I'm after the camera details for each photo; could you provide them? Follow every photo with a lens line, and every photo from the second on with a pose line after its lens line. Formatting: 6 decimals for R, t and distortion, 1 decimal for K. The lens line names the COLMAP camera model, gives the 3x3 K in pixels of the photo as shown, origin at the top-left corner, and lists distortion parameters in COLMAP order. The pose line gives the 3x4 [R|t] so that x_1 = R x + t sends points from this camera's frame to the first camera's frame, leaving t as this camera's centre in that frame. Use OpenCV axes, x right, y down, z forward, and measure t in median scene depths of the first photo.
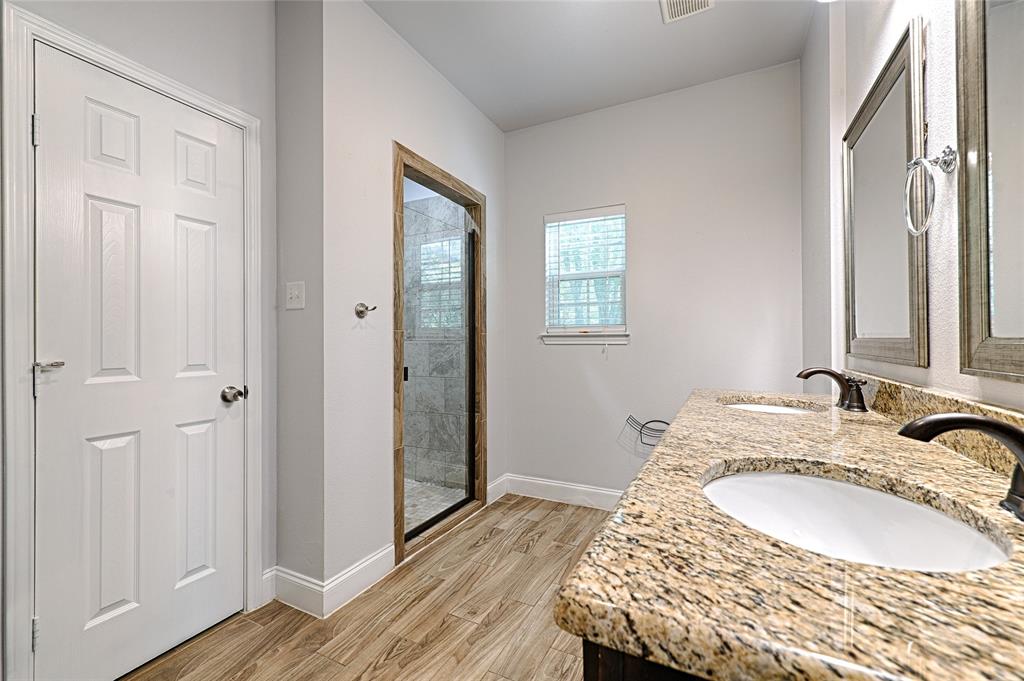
lens RADIAL K [[432.0, 0, 510.0], [0, 432.0, 336.2], [0, 0, 1]] dist [0.021367, 0.000270]
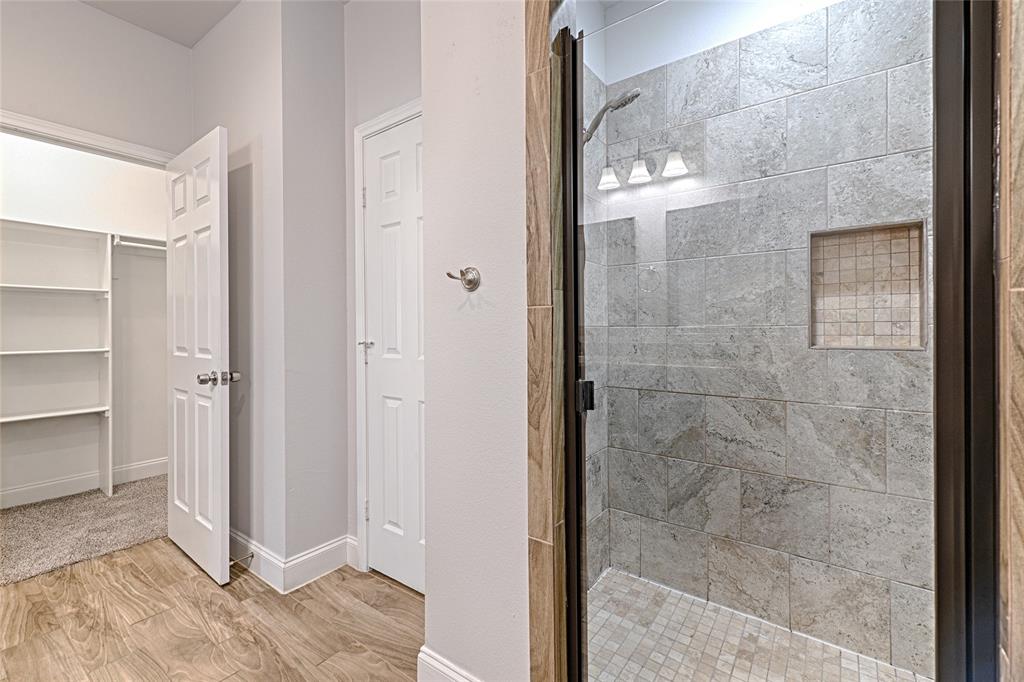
lens RADIAL K [[429.9, 0, 512.8], [0, 429.9, 335.2], [0, 0, 1]] dist [0.006412, -0.000086]
pose [[-0.134203, 0.011583, -0.990886, 0.249415], [0.007103, 0.999917, 0.010726, 0.015059], [0.990928, -0.005599, -0.134274, 1.082453]]
